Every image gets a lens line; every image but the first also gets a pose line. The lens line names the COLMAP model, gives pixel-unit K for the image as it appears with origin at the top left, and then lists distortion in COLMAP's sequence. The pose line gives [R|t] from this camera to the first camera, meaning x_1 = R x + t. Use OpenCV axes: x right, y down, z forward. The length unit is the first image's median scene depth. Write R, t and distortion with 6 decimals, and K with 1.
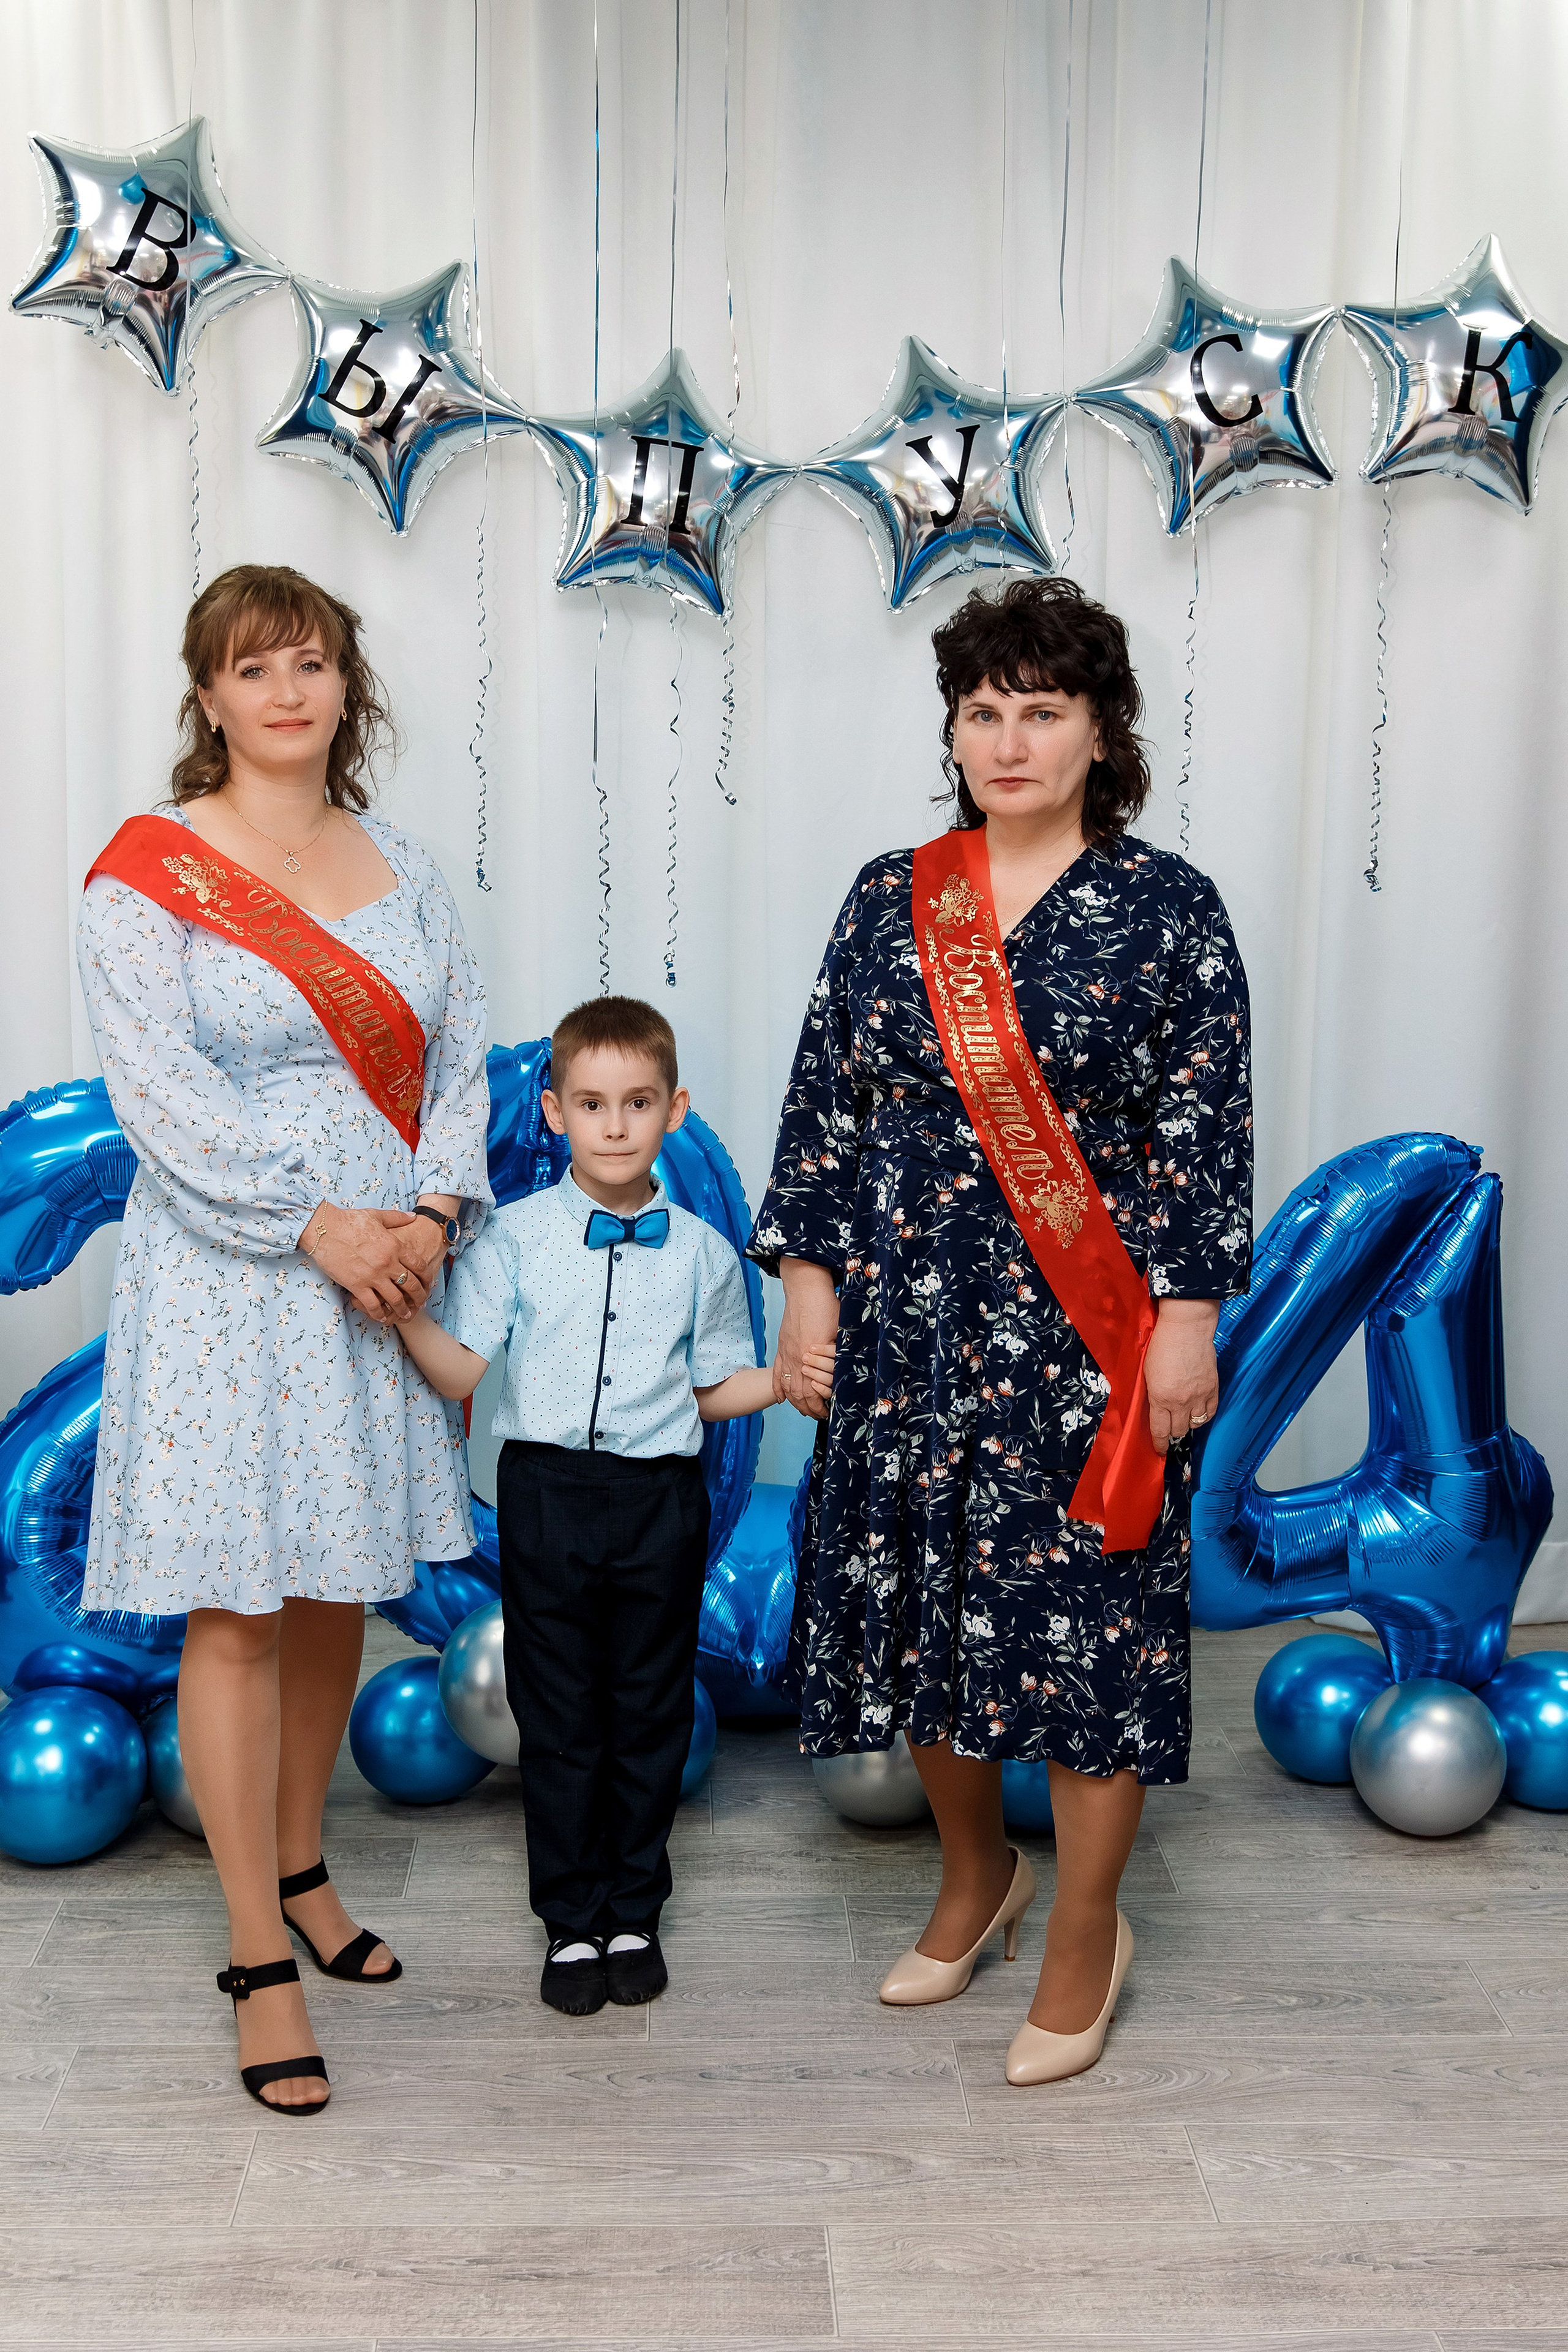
lens RADIAL K [[3200.9, 0, 775.4], [0, 3200.9, 1234.9], [0, 0, 1]] dist [0.020938, 0.000000]
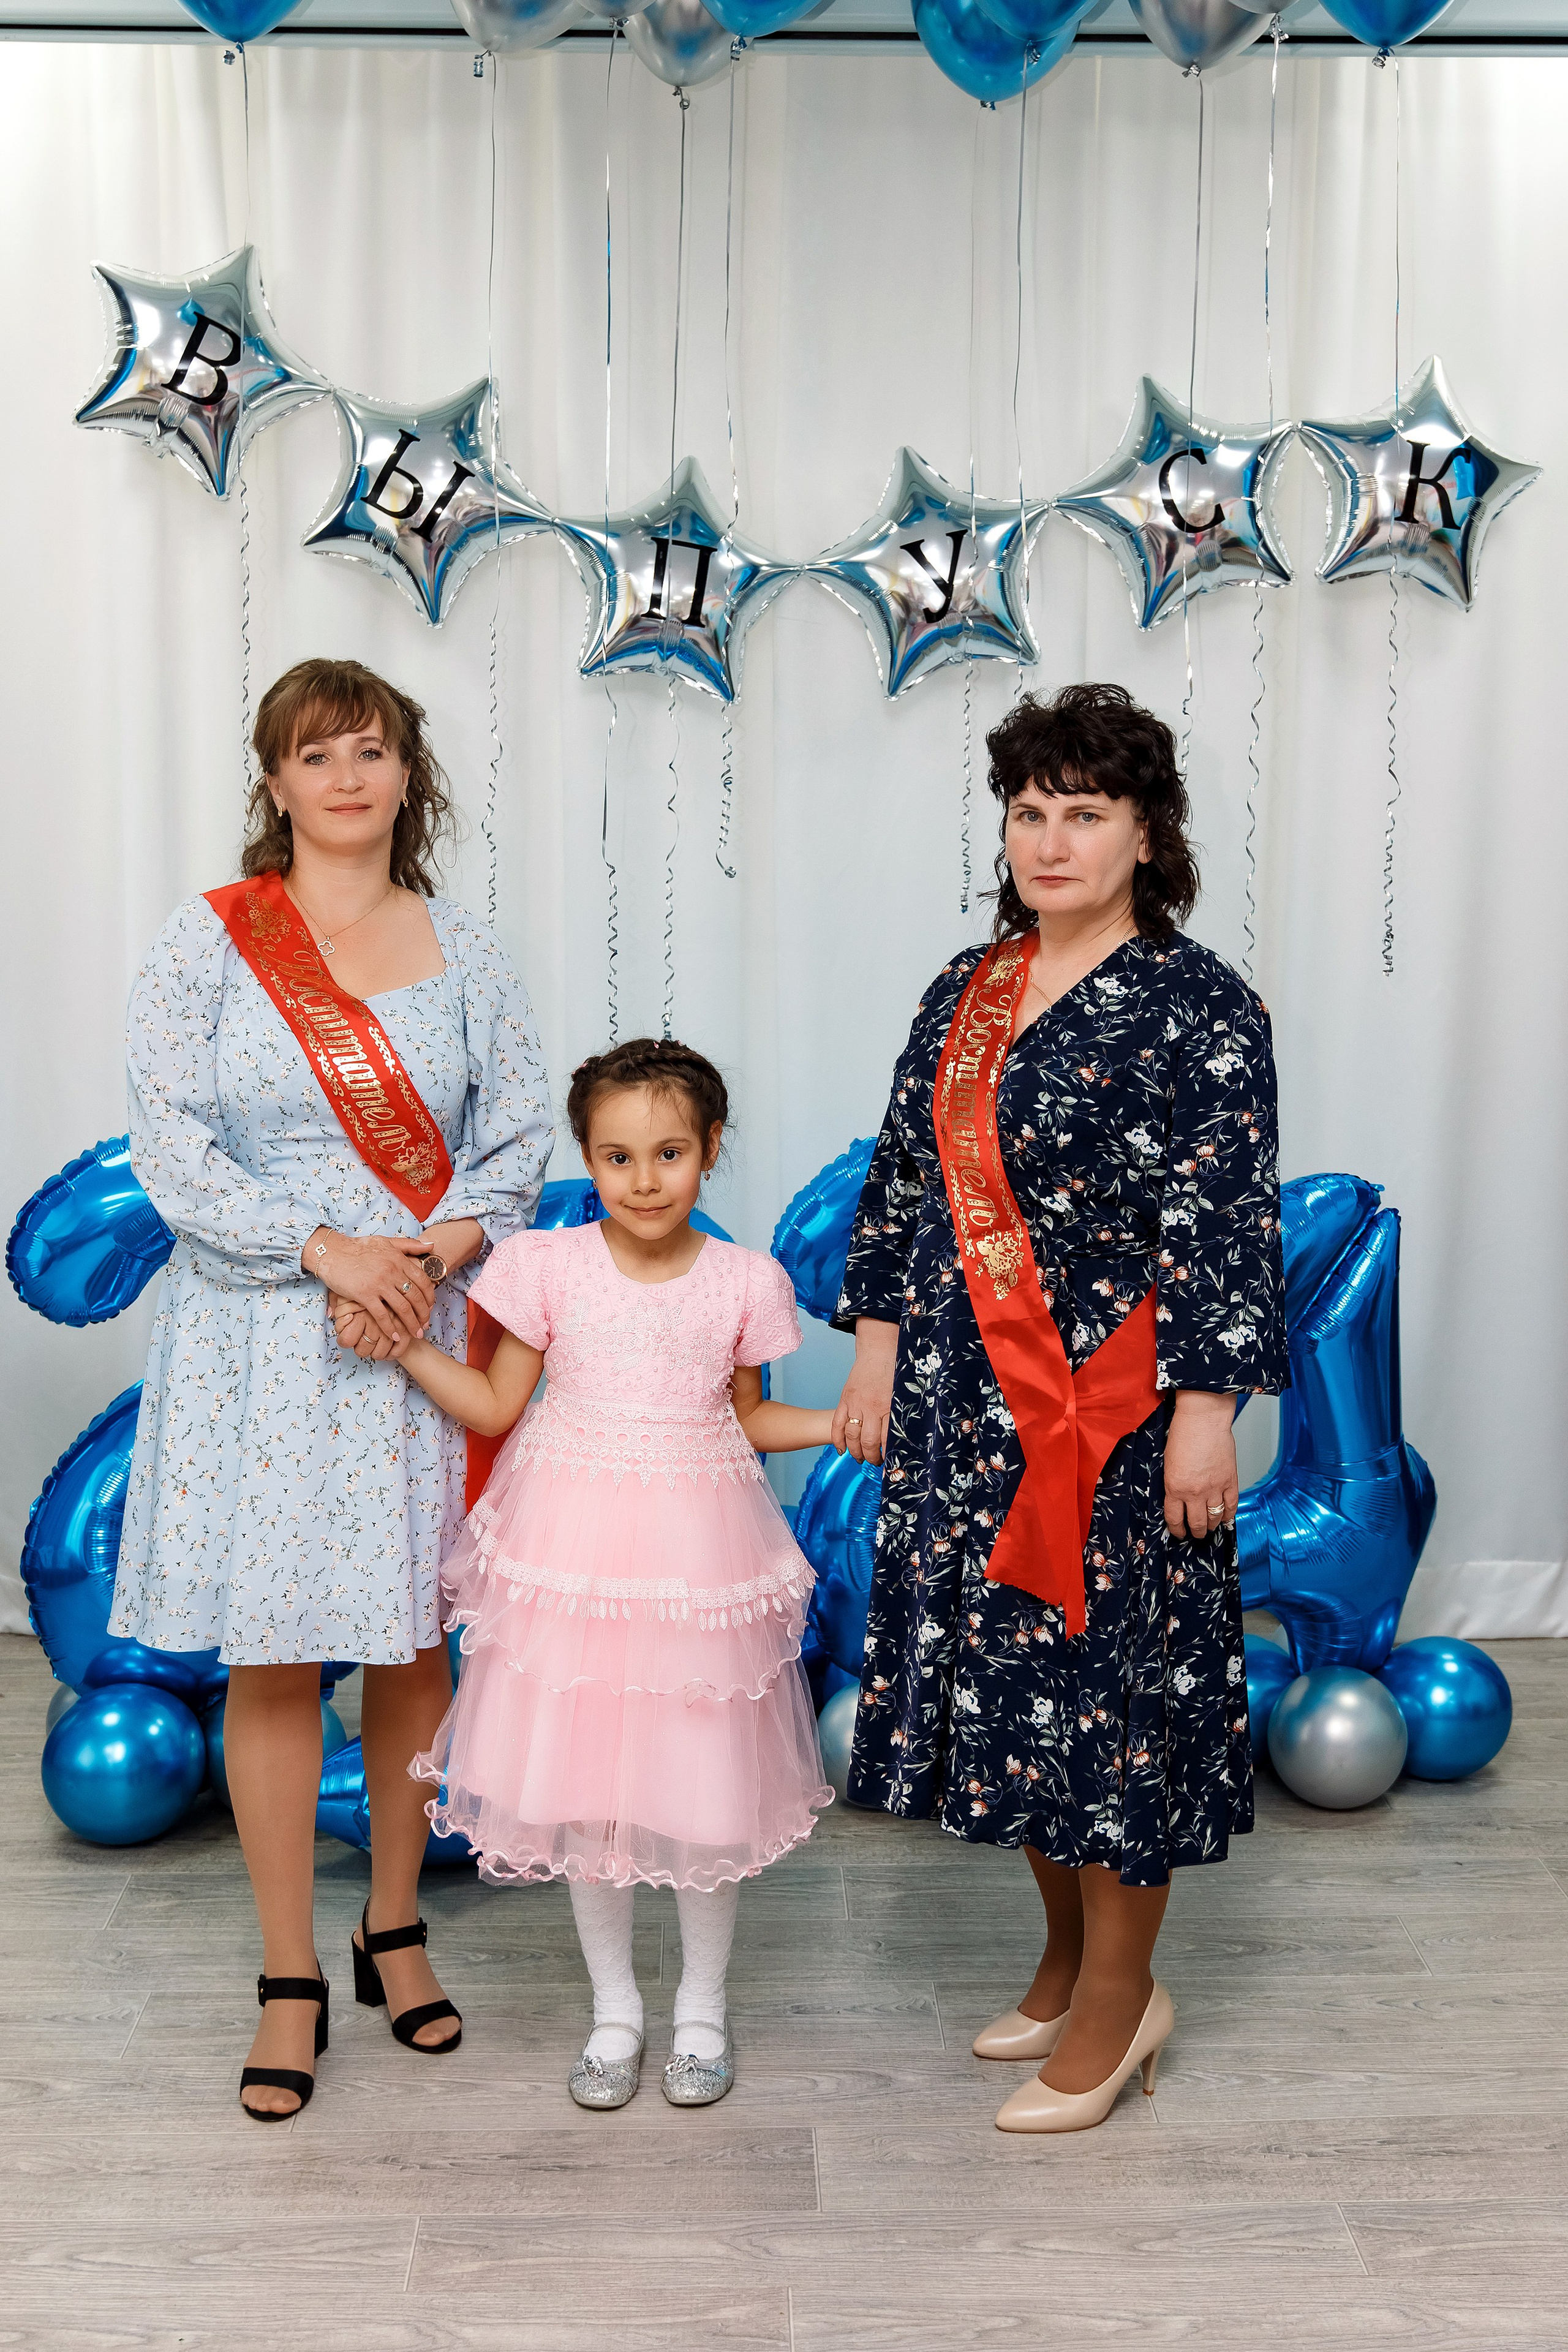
lens RADIAL K [[3361.4, 0, 884.3], [0, 3361.4, 1220.7], [0, 0, 1]] dist [0.029219, 0.000000]
pose [[0.999816, -0.003212, 0.018905, 0.017062], [0.003653, 0.999721, -0.023356, 0.012741], [-0.018824, 0.023421, 0.999548, -0.184233]]
